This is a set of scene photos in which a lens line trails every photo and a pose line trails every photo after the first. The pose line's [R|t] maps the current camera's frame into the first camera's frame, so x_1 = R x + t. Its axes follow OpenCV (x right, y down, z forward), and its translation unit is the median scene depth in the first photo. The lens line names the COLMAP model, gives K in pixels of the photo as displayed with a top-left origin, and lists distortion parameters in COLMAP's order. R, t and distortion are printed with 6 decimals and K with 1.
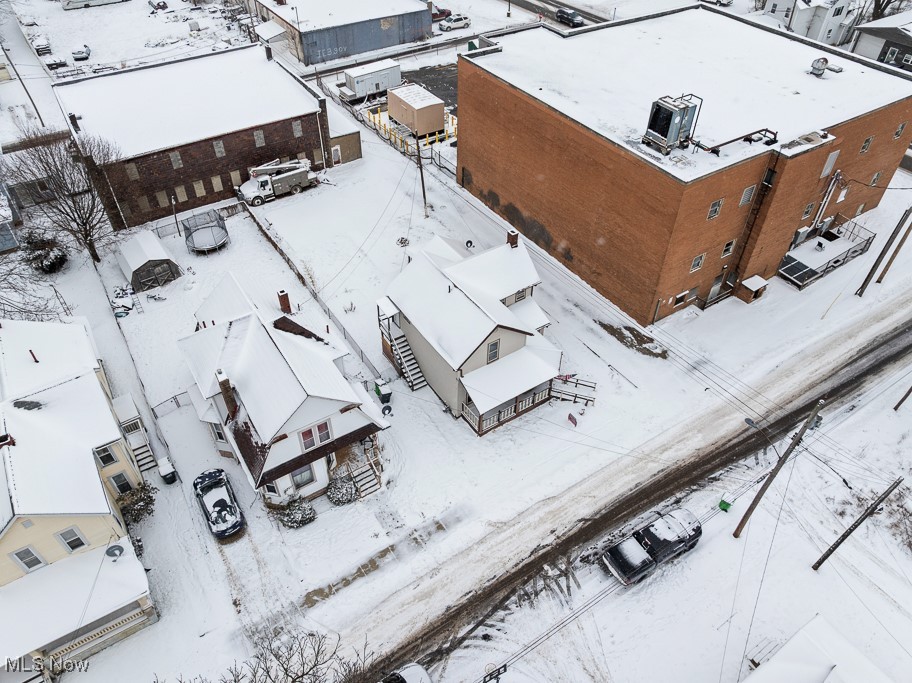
lens RADIAL K [[651.1, 0, 456.6], [0, 651.1, 338.4], [0, 0, 1]] dist [-0.036436, 0.001201]
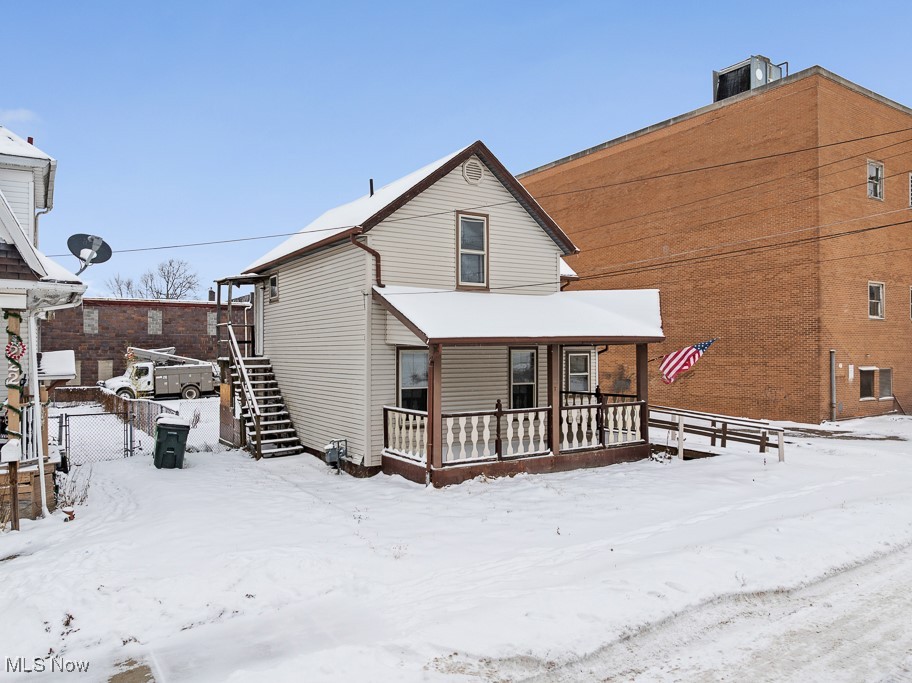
lens RADIAL K [[651.1, 0, 456.6], [0, 651.1, 338.4], [0, 0, 1]] dist [-0.036436, 0.001201]
pose [[0.999936, -0.010393, -0.004464, 0.043321], [0.004295, 0.713964, -0.700169, 0.281084], [0.010464, 0.700105, 0.713963, 0.690309]]
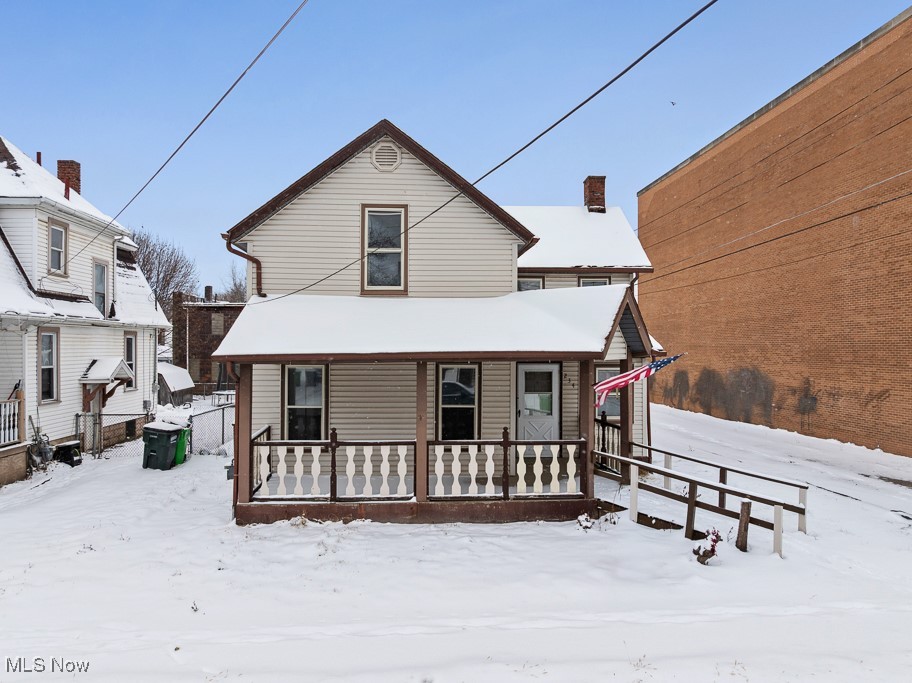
lens RADIAL K [[703.1, 0, 459.4], [0, 703.1, 318.0], [0, 0, 1]] dist [-0.034248, 0.005886]
pose [[0.879020, -0.037088, -0.475340, 0.222129], [-0.324131, 0.684667, -0.652817, 0.225104], [0.349661, 0.727912, 0.589815, 0.749962]]
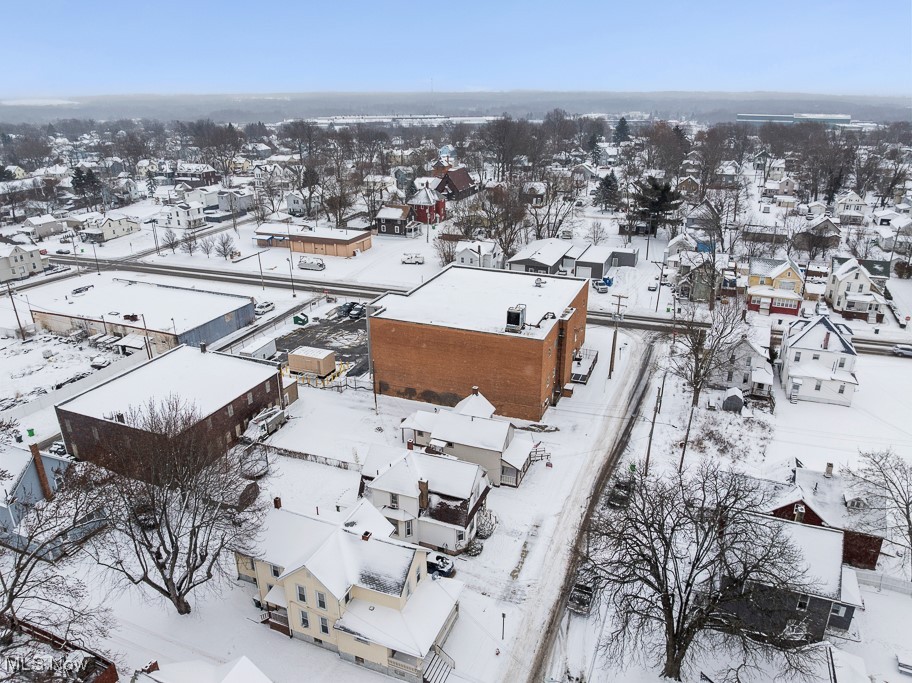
lens RADIAL K [[646.9, 0, 464.9], [0, 646.9, 339.8], [0, 0, 1]] dist [-0.036350, 0.005463]
pose [[0.812623, -0.221957, 0.538869, -0.894391], [0.402917, 0.882029, -0.244302, 0.153820], [-0.421073, 0.415644, 0.806187, -0.532350]]
